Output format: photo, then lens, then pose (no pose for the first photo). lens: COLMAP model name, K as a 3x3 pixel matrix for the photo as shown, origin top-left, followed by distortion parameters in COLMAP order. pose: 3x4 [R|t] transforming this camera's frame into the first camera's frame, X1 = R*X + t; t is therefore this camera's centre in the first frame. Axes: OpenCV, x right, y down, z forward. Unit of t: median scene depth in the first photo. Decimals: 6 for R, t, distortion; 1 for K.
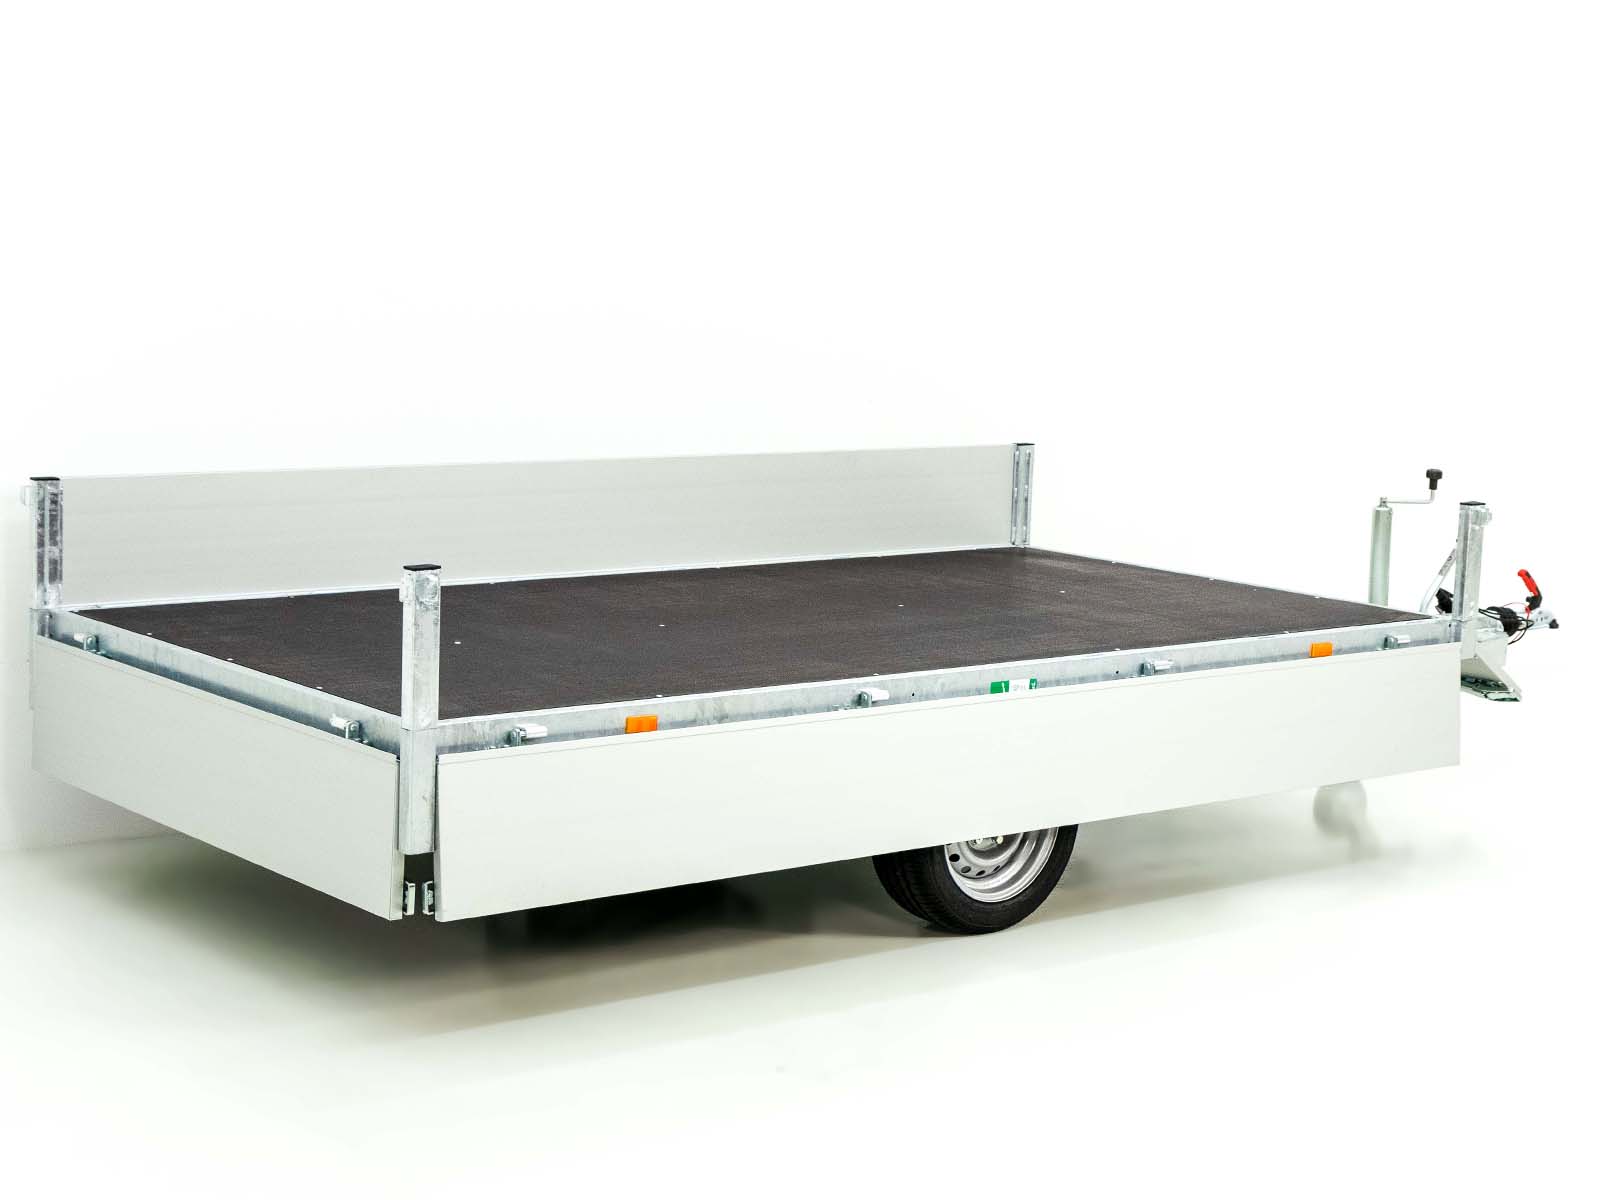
lens RADIAL K [[2847.2, 0, 800.0], [0, 2847.2, 594.8], [0, 0, 1]] dist [0.131713, 0.000000]
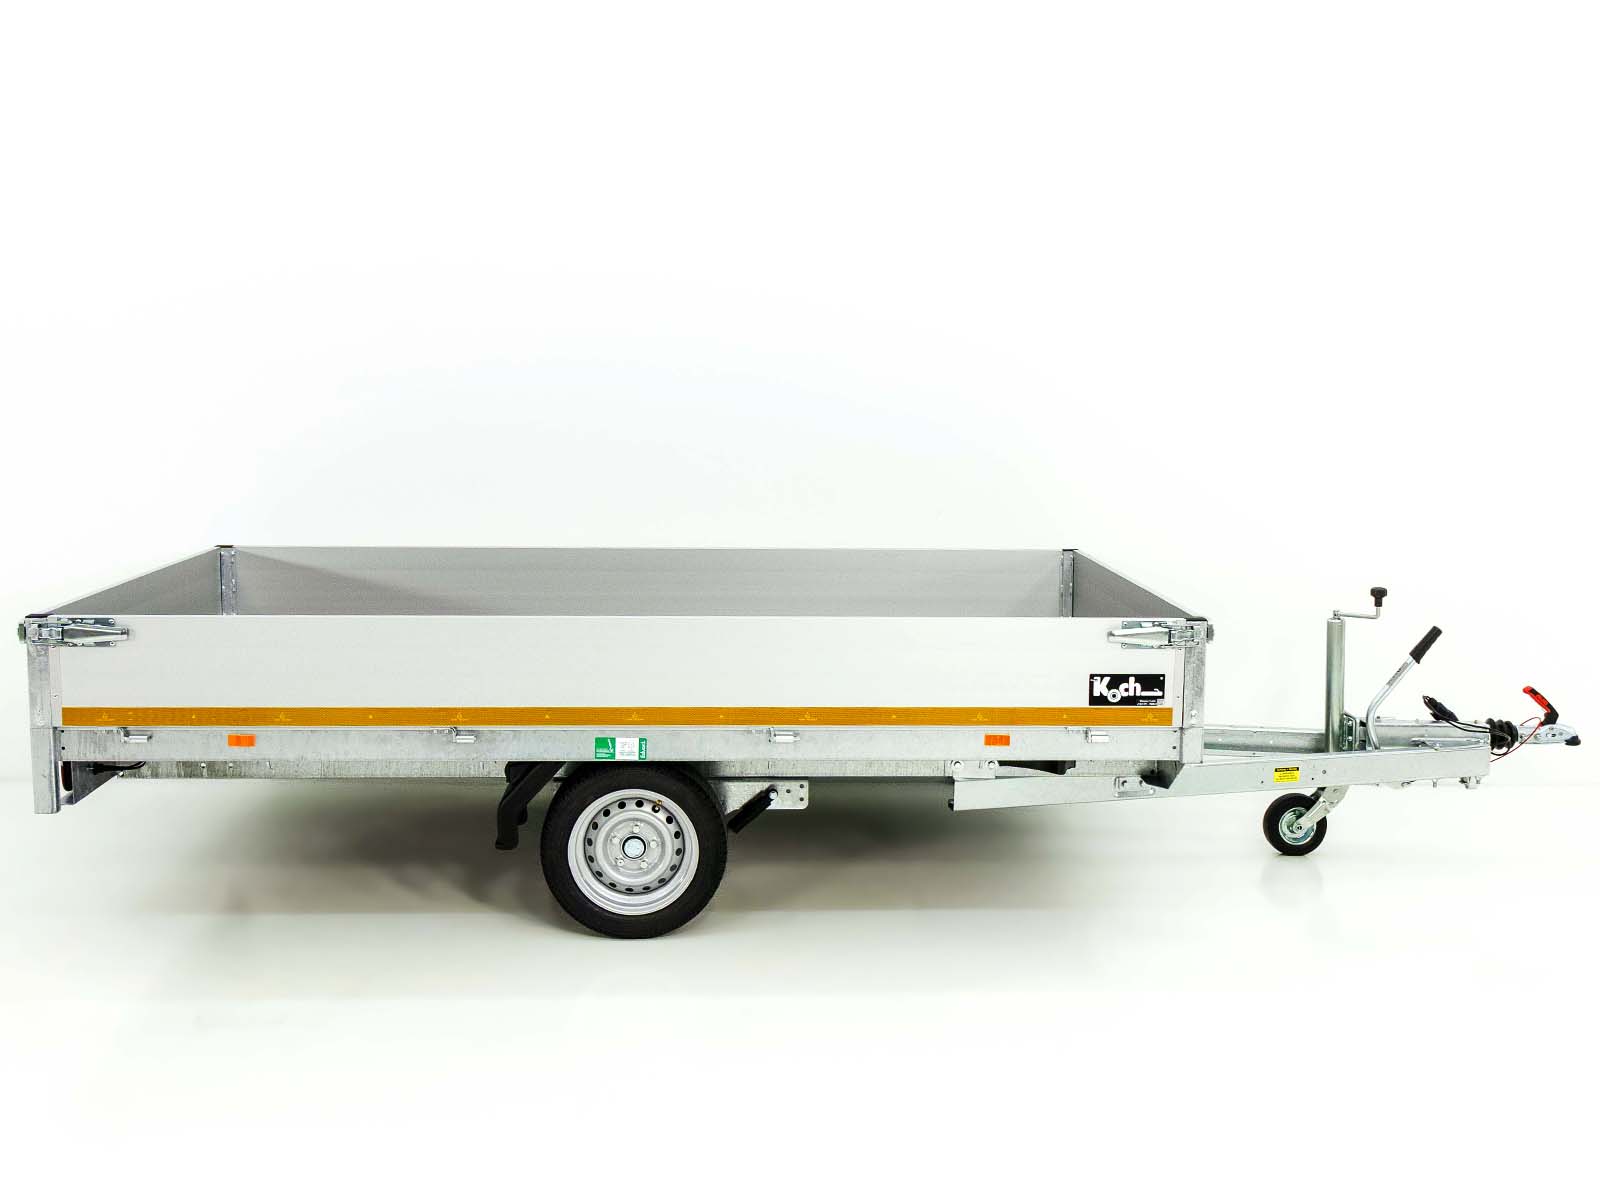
lens RADIAL K [[1633.4, 0, 778.6], [0, 1633.4, 569.6], [0, 0, 1]] dist [0.022215, 0.000000]
pose [[0.792546, 0.045847, -0.608086, 0.419275], [-0.063322, 0.997967, -0.007288, -0.031558], [0.606515, 0.044282, 0.793838, 0.359735]]
